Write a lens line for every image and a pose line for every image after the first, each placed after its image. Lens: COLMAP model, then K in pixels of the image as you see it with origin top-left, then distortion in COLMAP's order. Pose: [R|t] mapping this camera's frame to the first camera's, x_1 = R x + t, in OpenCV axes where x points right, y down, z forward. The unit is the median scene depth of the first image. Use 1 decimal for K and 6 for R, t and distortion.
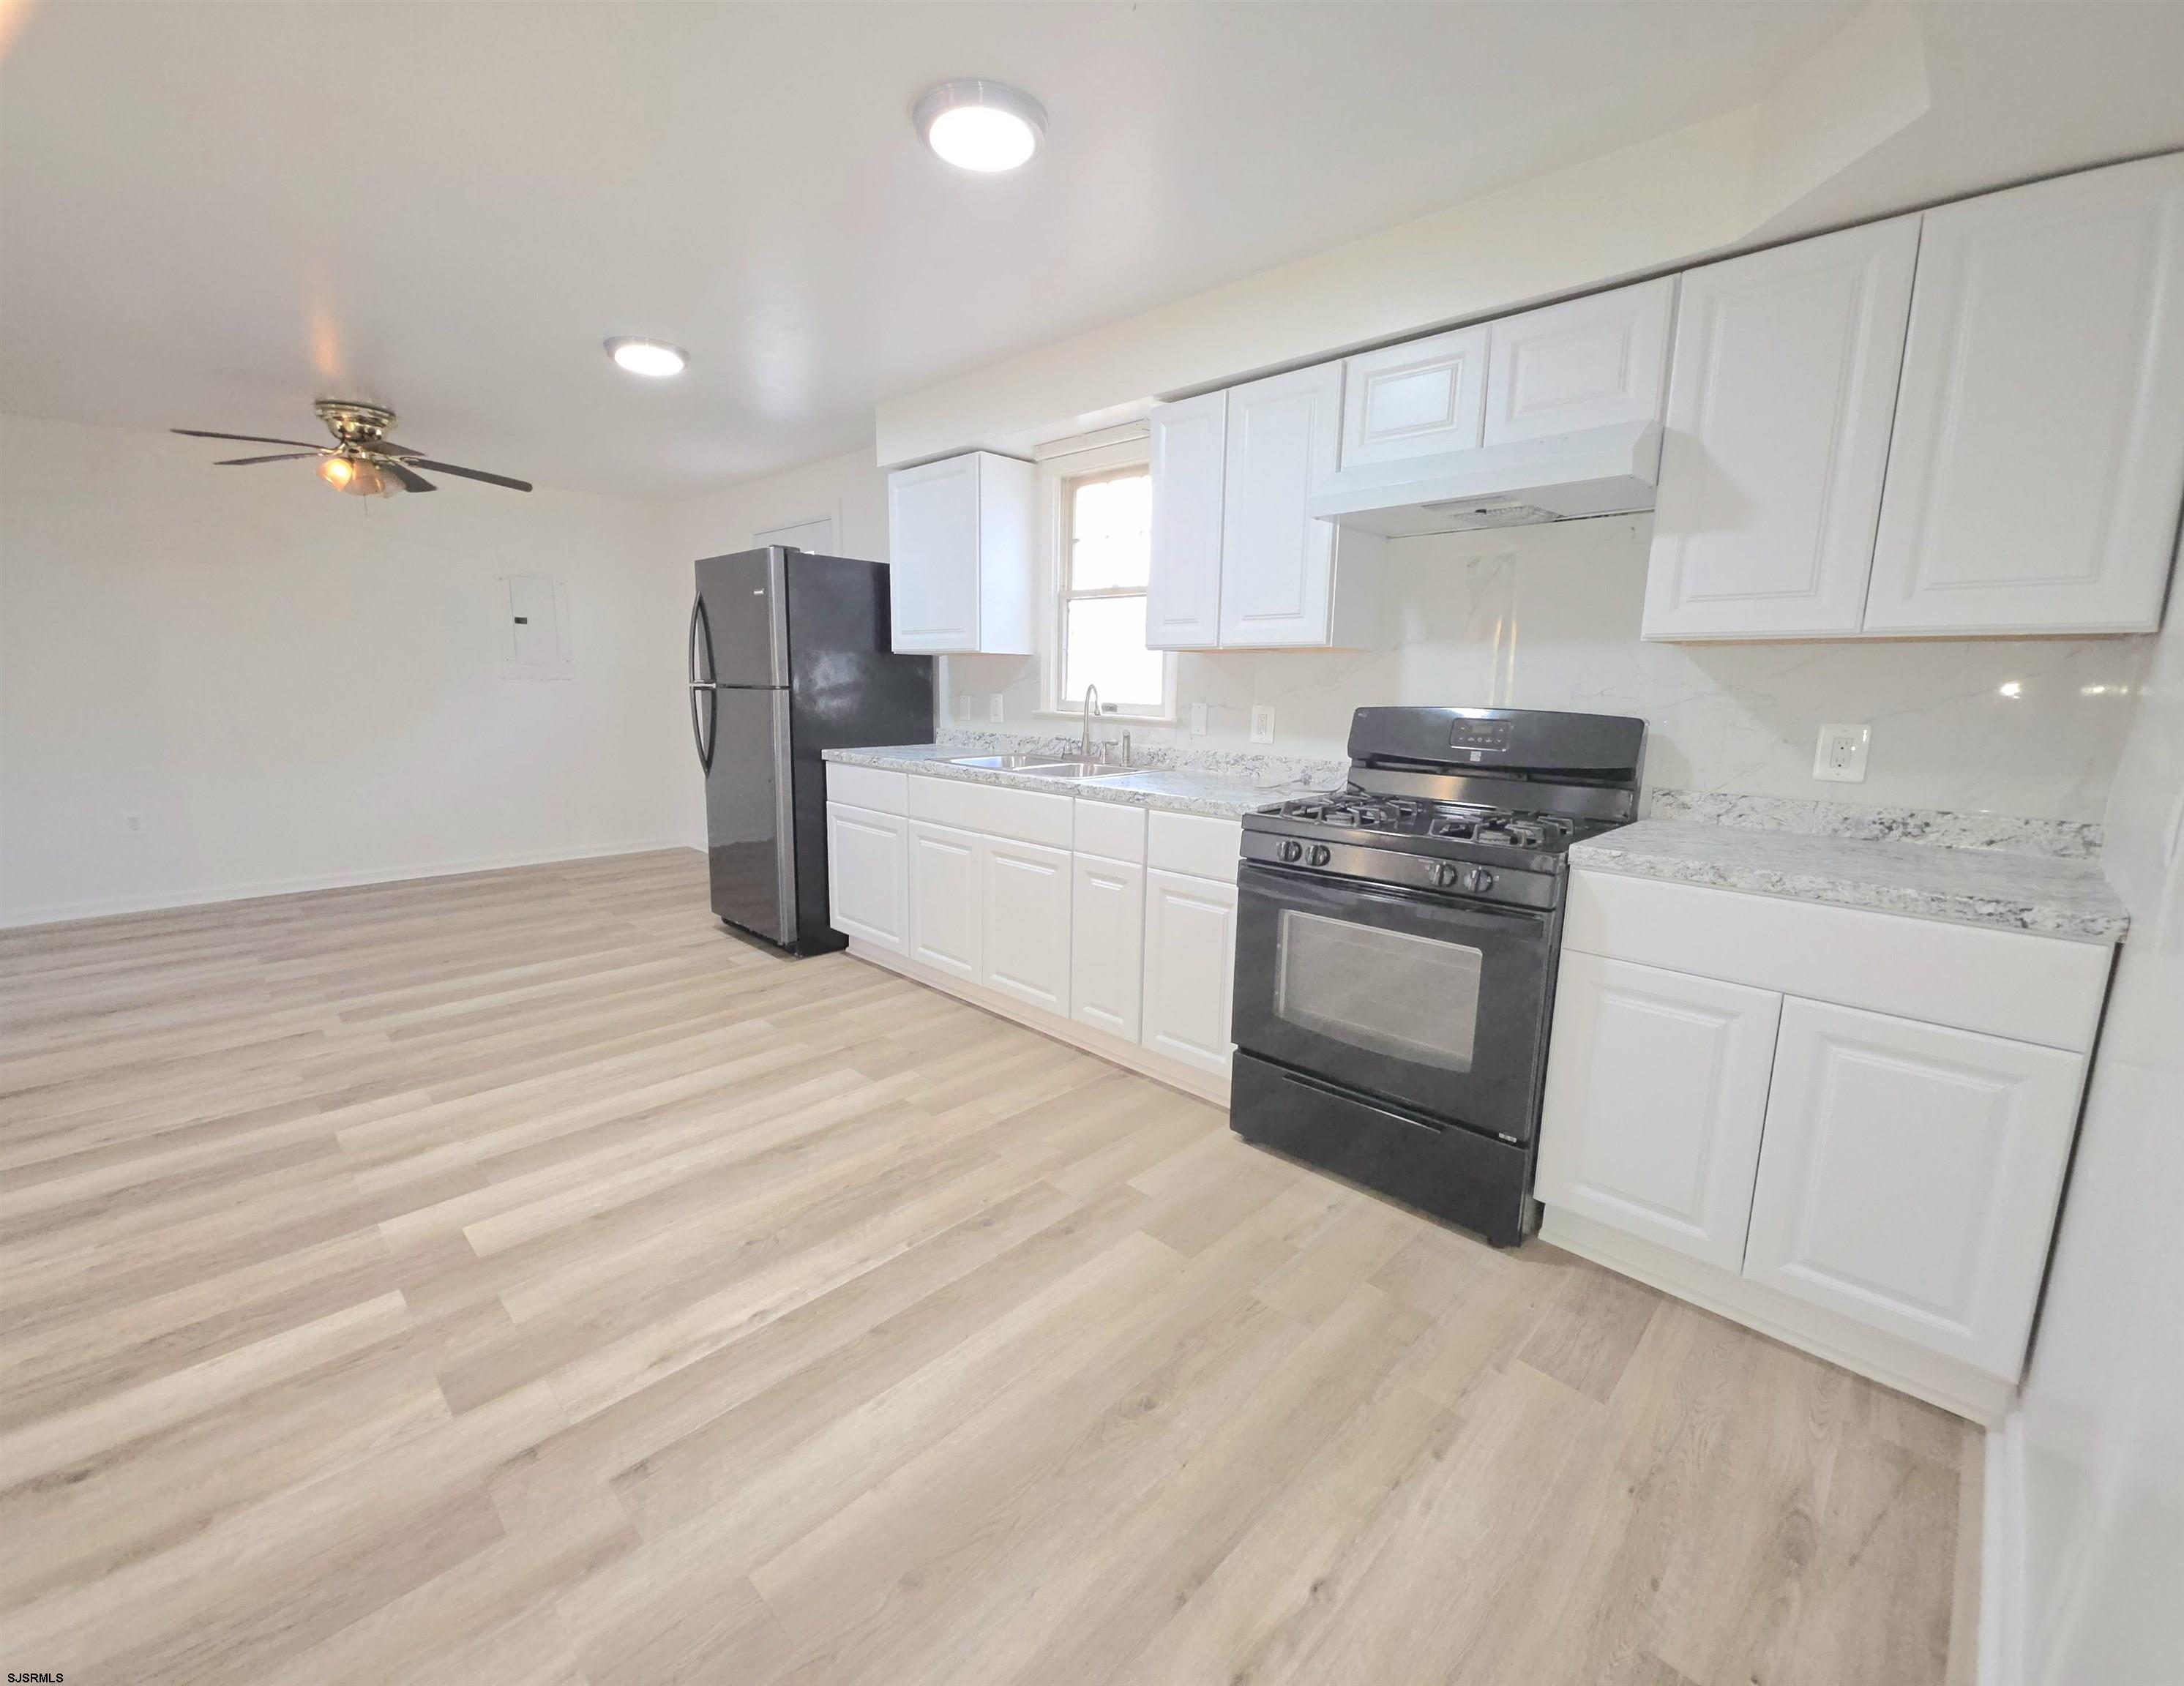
lens RADIAL K [[912.3, 0, 1092.0], [0, 912.3, 843.0], [0, 0, 1]] dist [0.000346, -0.005053]
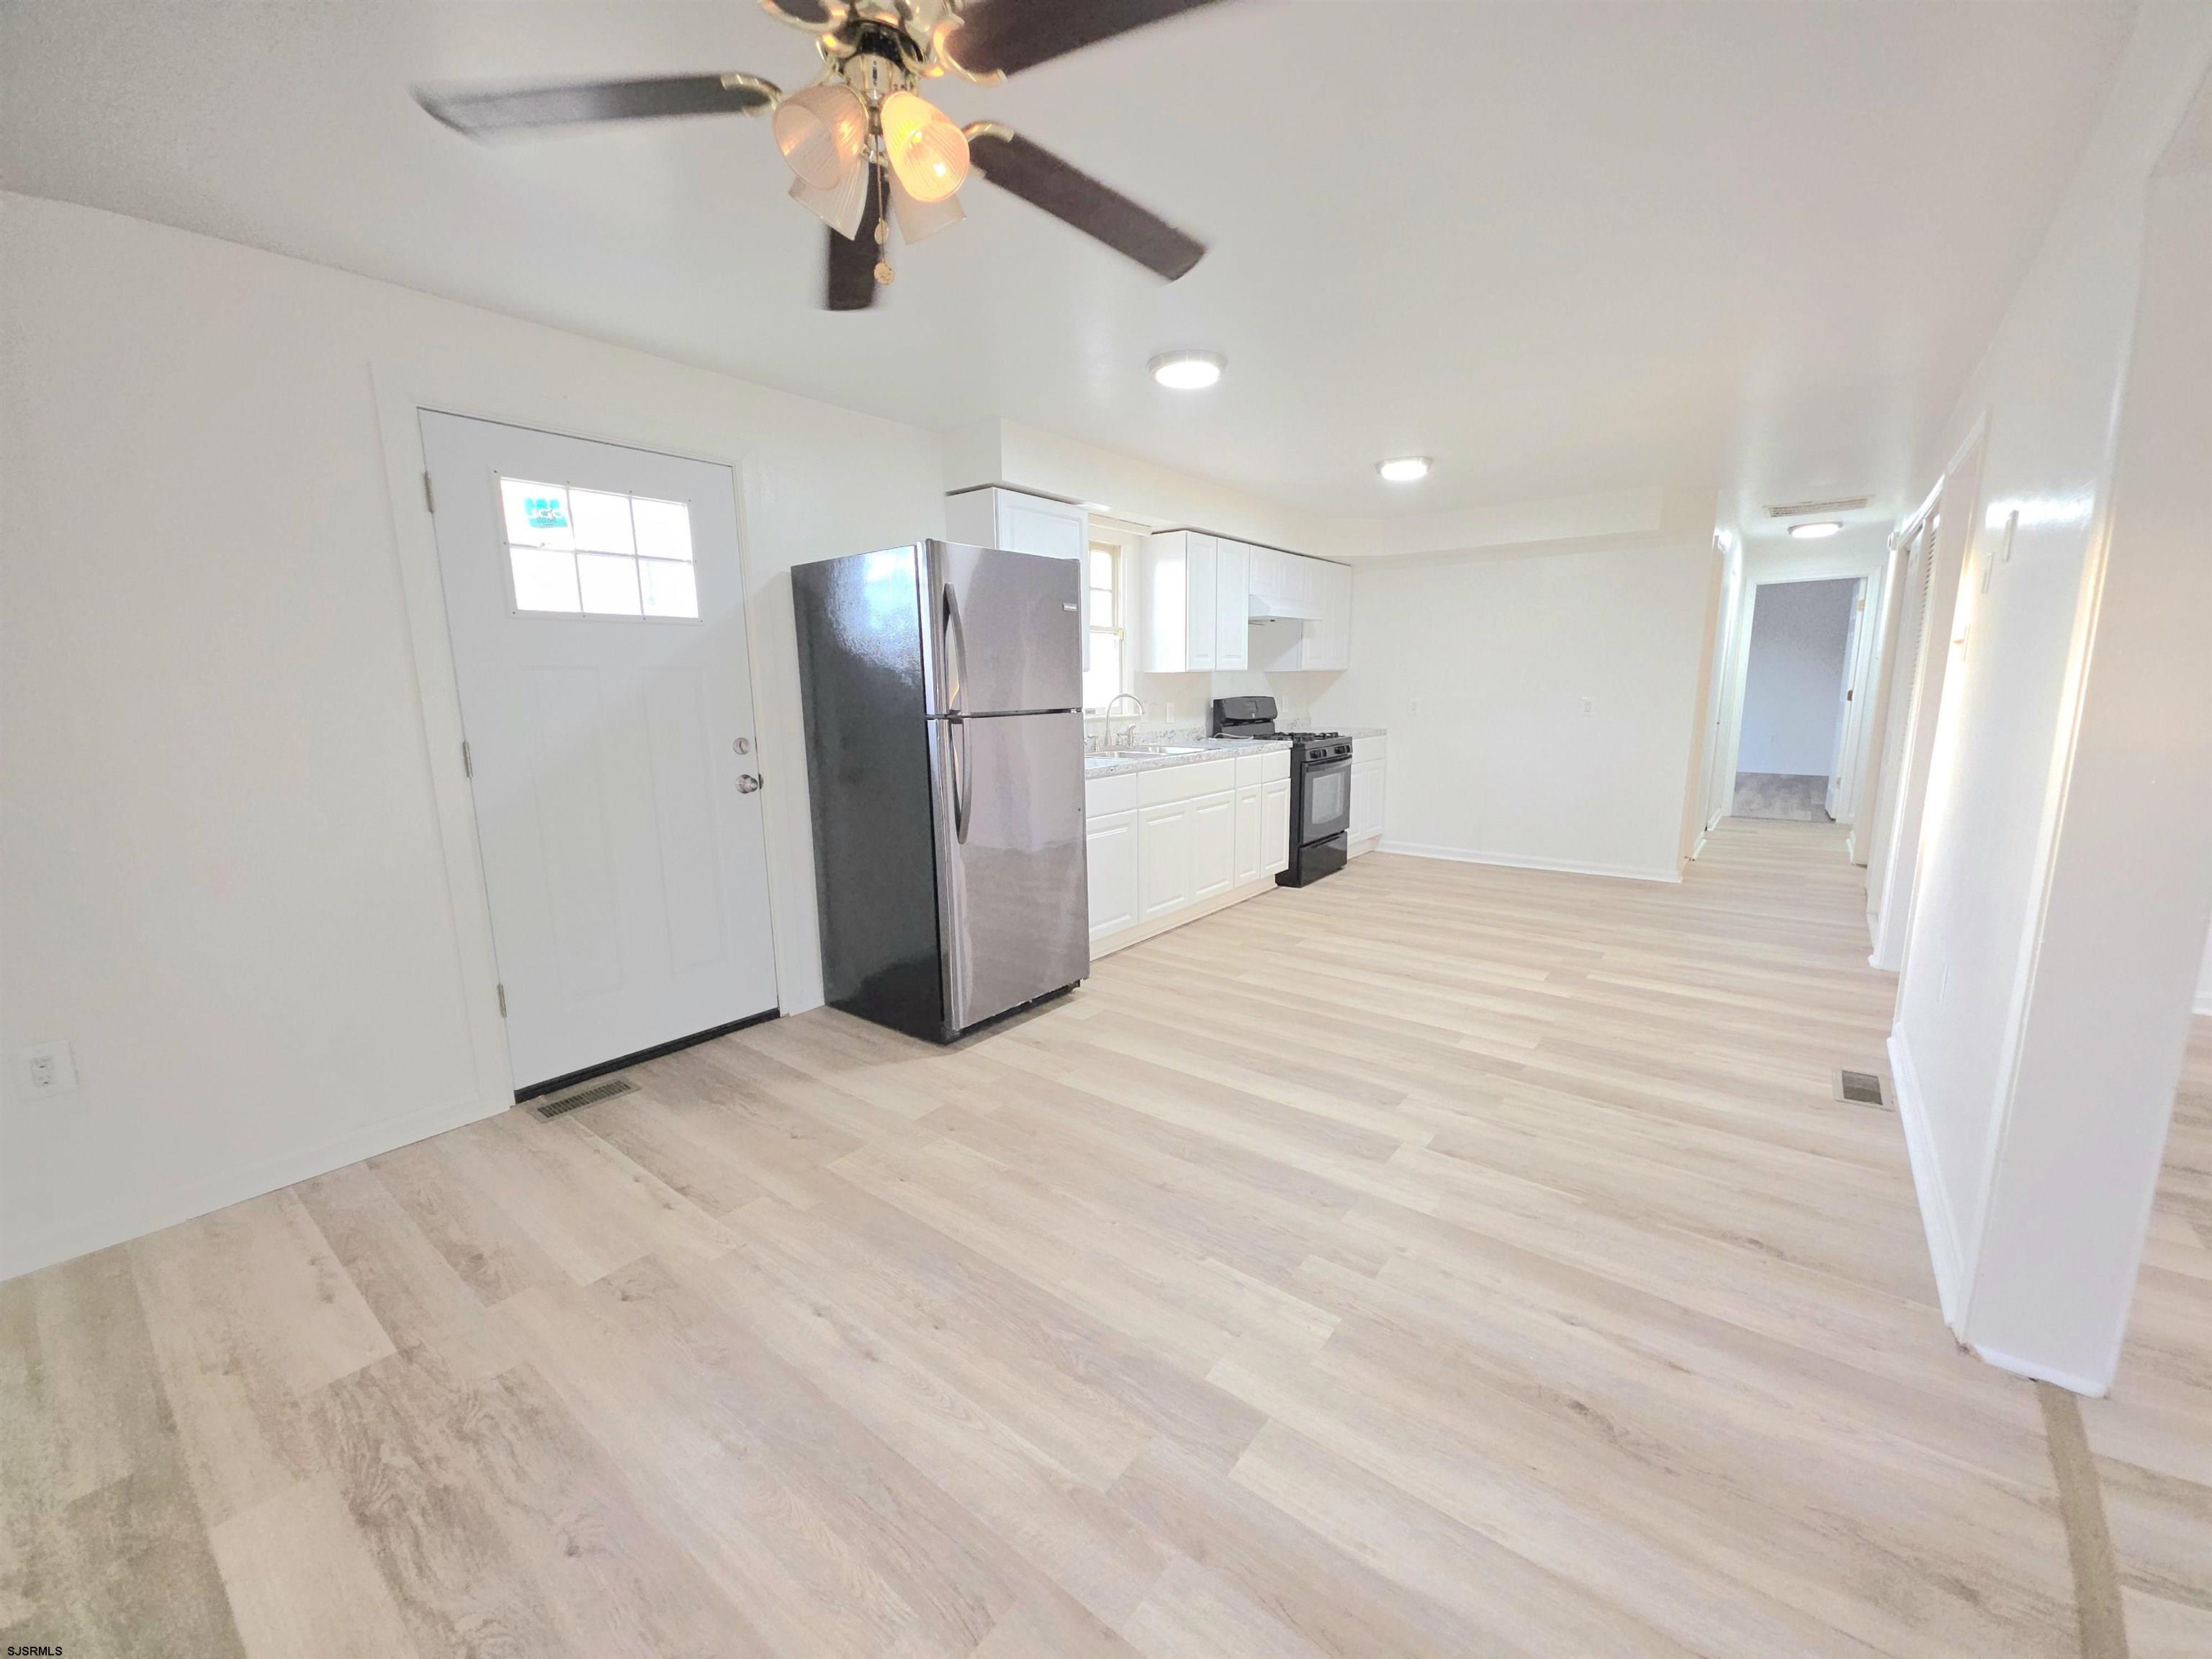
lens RADIAL K [[879.4, 0, 1107.7], [0, 879.4, 836.8], [0, 0, 1]] dist [0.012427, -0.007487]
pose [[-0.105443, -0.191623, 0.975788, -1.753998], [0.188228, 0.959674, 0.208799, -0.317903], [-0.976449, 0.205687, -0.065122, 1.457961]]
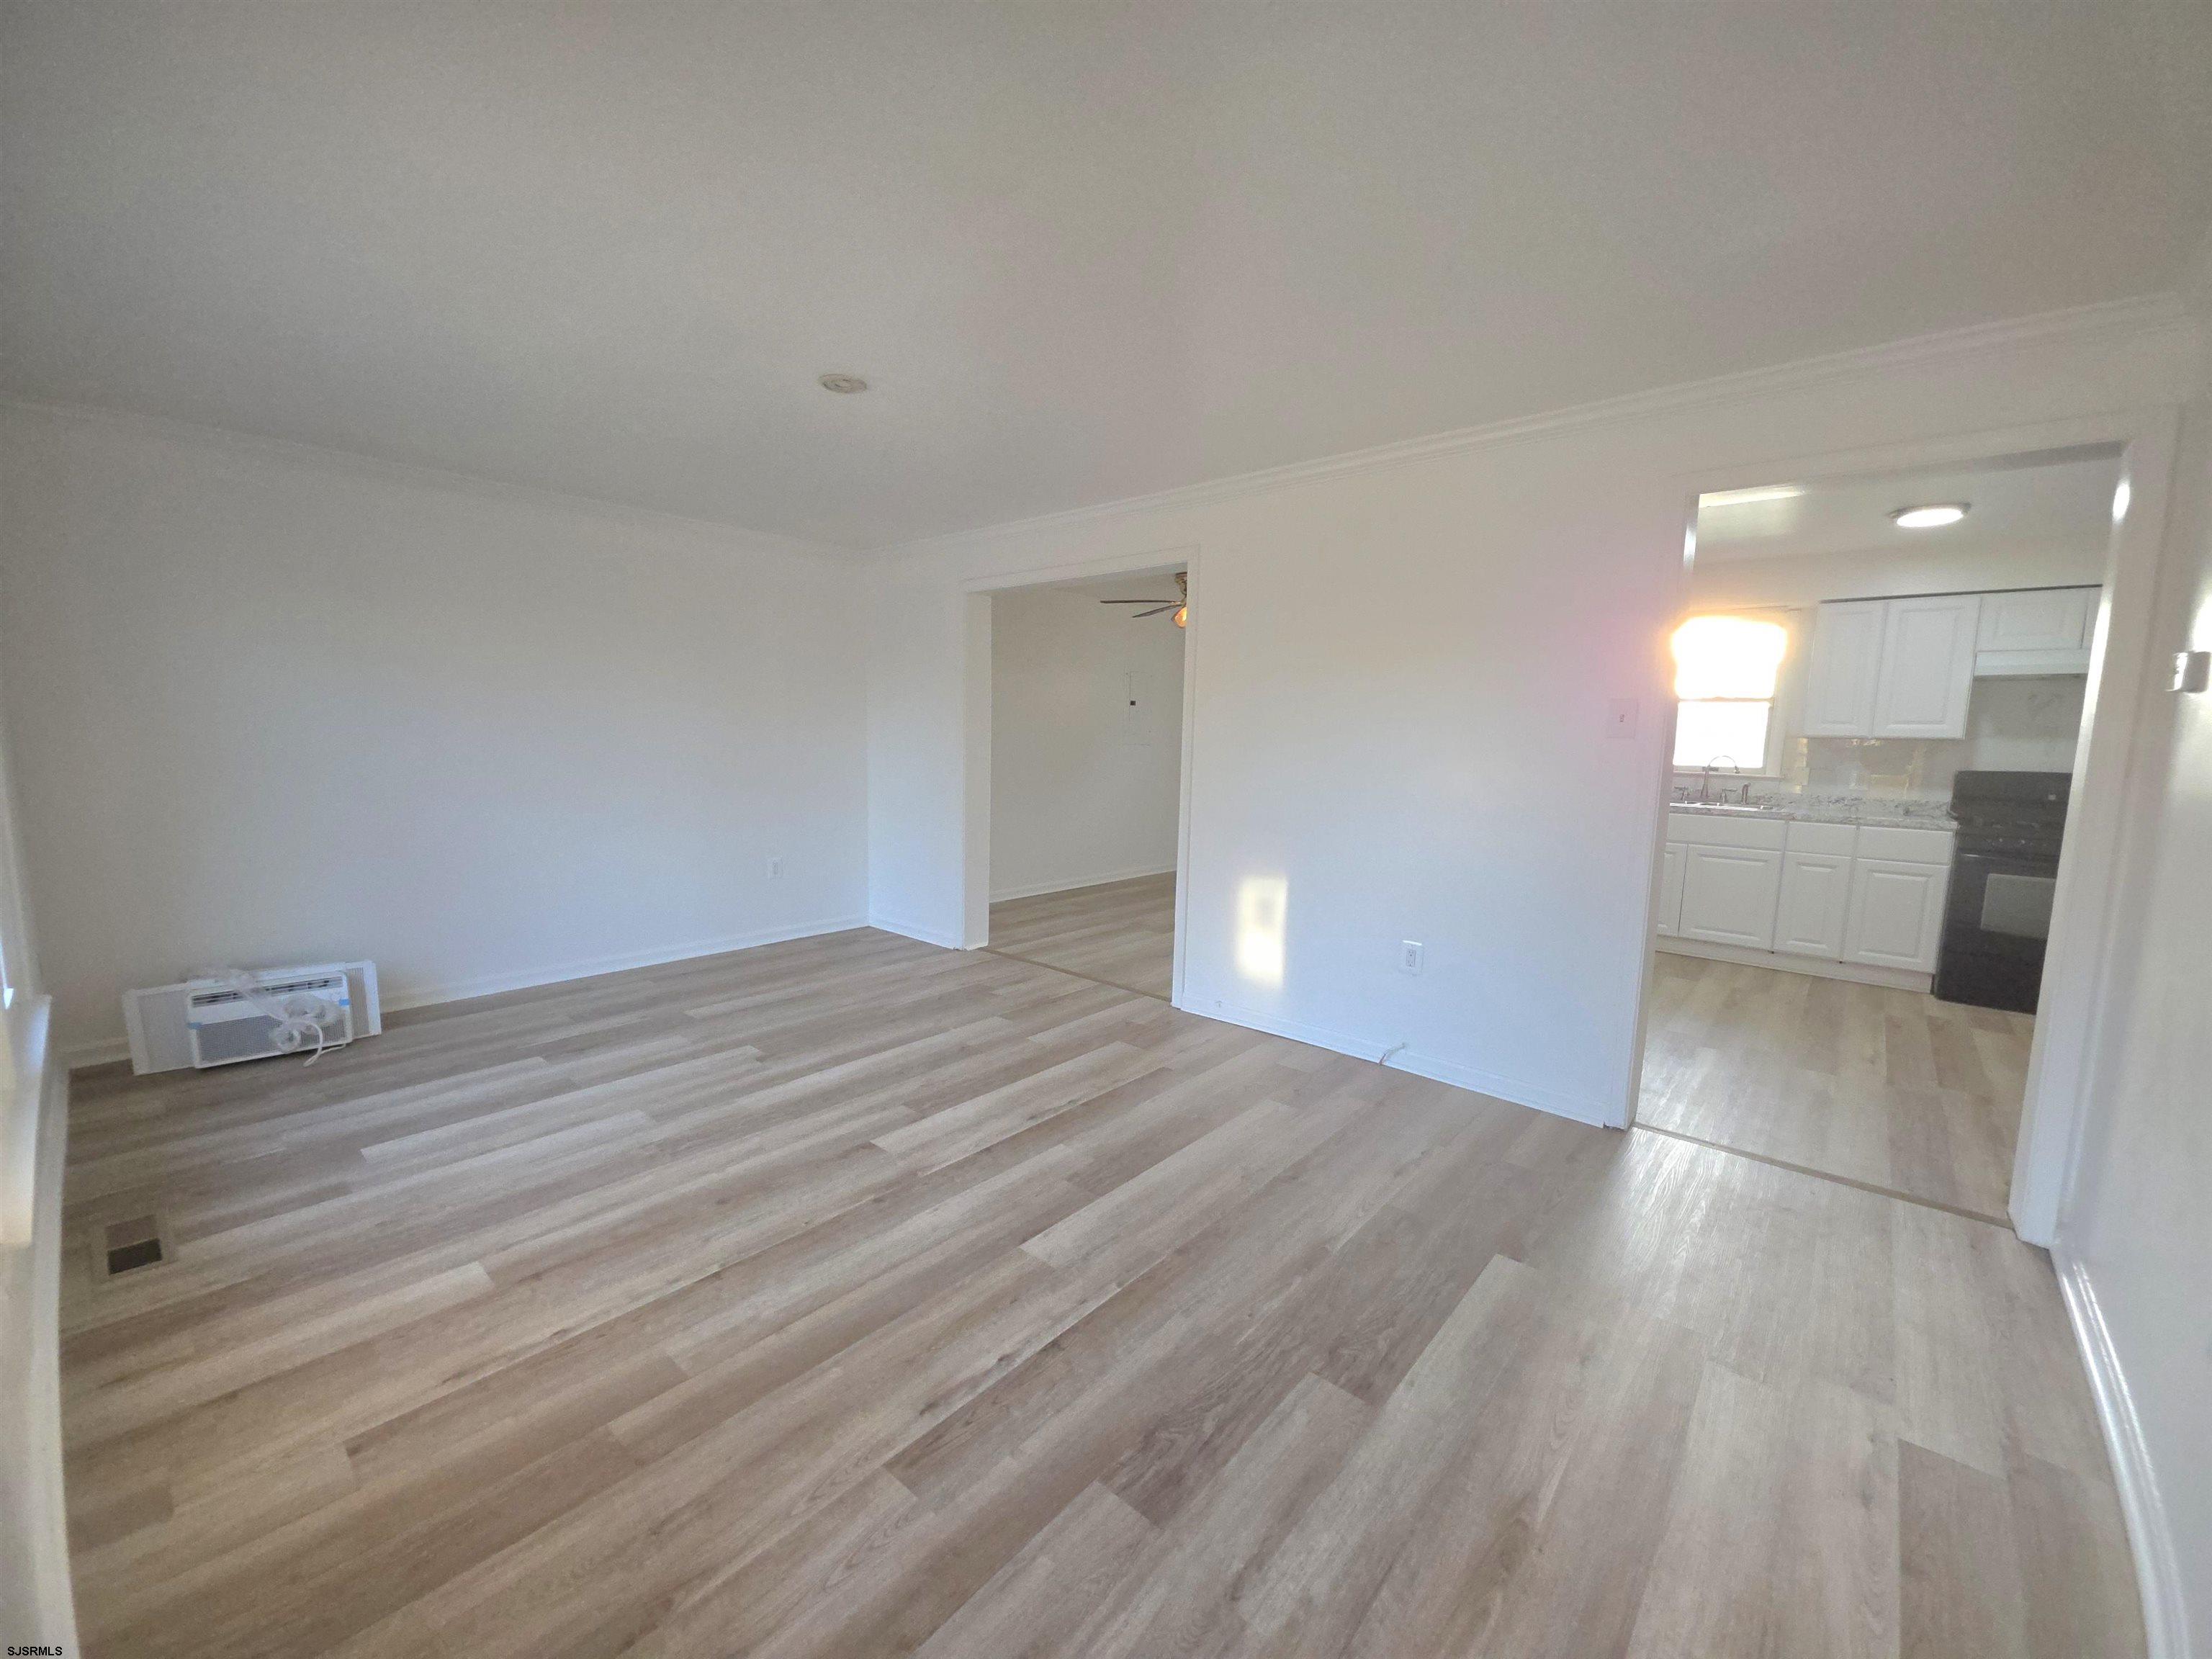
lens RADIAL K [[879.4, 0, 1107.7], [0, 879.4, 836.8], [0, 0, 1]] dist [0.012427, -0.007487]
pose [[0.998528, -0.002627, 0.054176, -1.518574], [0.005675, 0.998405, -0.056179, 0.074543], [-0.053942, 0.056404, 0.996950, -0.679787]]
